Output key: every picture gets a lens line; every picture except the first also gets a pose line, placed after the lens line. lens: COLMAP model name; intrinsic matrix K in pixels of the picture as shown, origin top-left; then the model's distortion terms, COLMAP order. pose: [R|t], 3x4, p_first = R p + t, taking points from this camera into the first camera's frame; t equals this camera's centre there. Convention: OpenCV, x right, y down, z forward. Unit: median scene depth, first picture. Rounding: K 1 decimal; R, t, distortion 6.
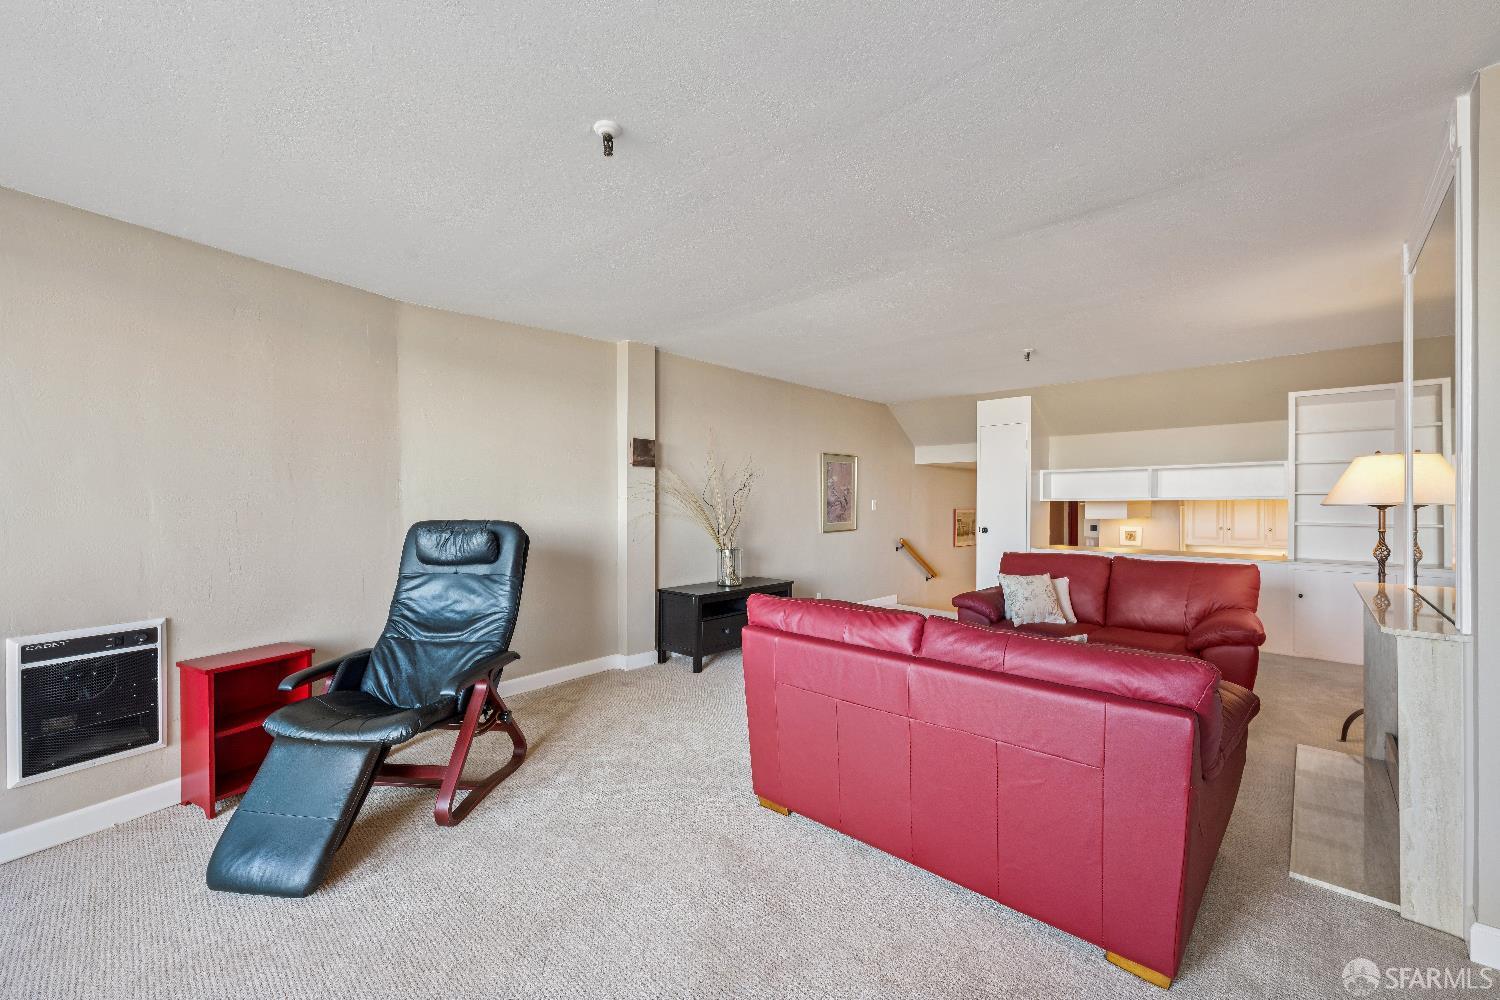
lens RADIAL K [[599.4, 0, 750.0], [0, 599.4, 500.0], [0, 0, 1]] dist [-0.002584, -0.000242]
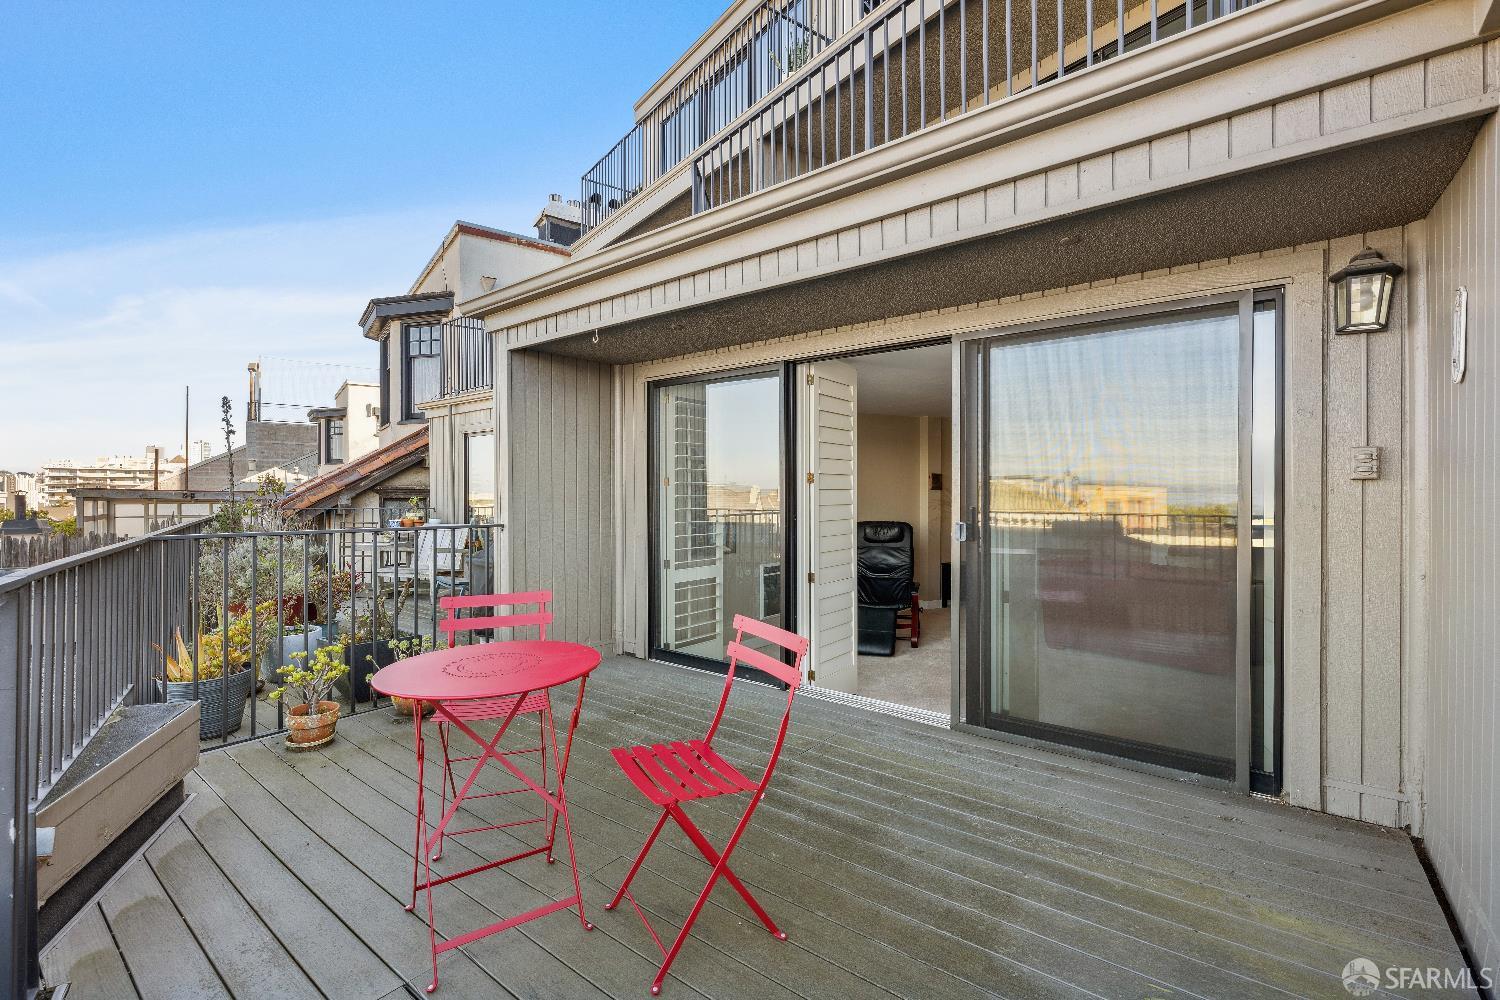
lens RADIAL K [[663.1, 0, 750.0], [0, 663.1, 500.0], [0, 0, 1]] dist [0.002007, 0.000252]
pose [[0.984583, 0.000454, -0.174915, -0.548130], [-0.000409, 1.000000, 0.000291, -0.042585], [0.174915, -0.000215, 0.984584, -1.400791]]
